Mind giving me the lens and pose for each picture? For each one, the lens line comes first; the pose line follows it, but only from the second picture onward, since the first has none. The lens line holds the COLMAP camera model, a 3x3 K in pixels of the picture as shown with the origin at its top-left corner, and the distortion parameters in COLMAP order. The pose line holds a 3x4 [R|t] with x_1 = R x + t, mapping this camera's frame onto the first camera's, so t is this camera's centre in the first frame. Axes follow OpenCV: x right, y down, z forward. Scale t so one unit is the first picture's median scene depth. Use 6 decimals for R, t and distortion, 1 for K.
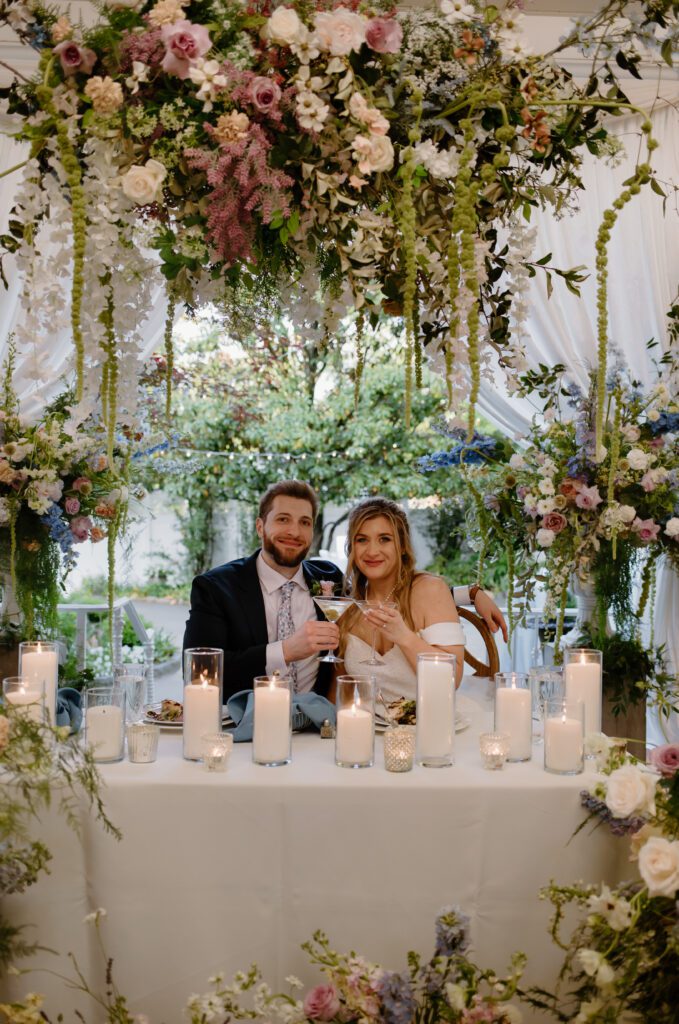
lens RADIAL K [[1058.0, 0, 338.3], [0, 1058.0, 515.3], [0, 0, 1]] dist [-0.007521, 0.000000]
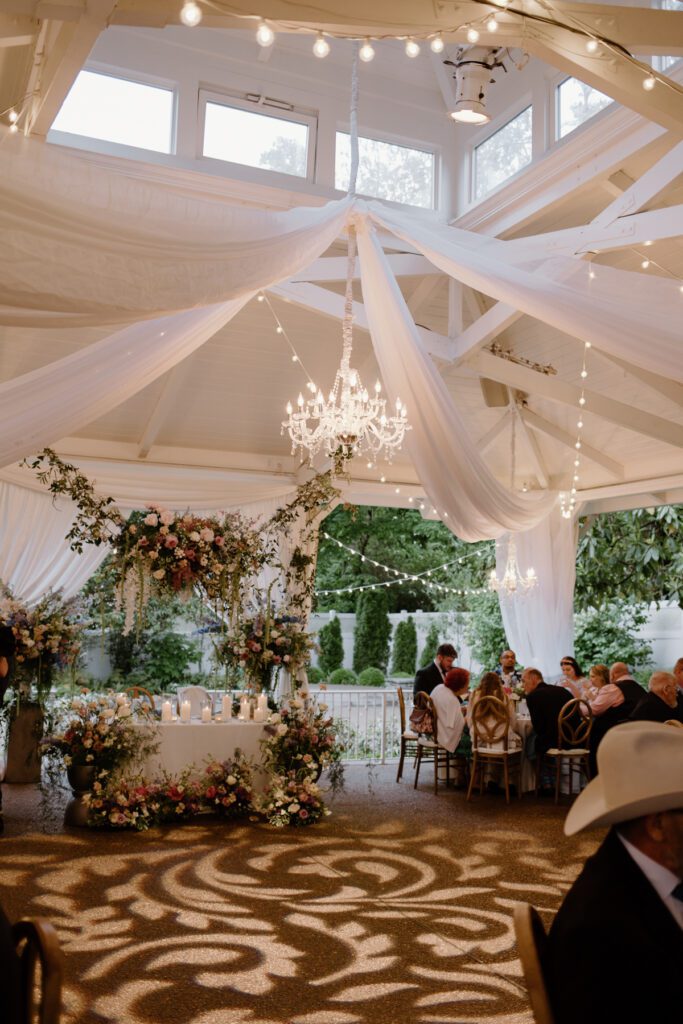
lens RADIAL K [[1058.0, 0, 340.8], [0, 1058.0, 511.3], [0, 0, 1]] dist [-0.007521, 0.000000]
pose [[0.938095, 0.048163, 0.343014, -0.521257], [-0.010358, 0.993743, -0.111205, -0.065408], [-0.346224, 0.100768, 0.932724, -1.682048]]
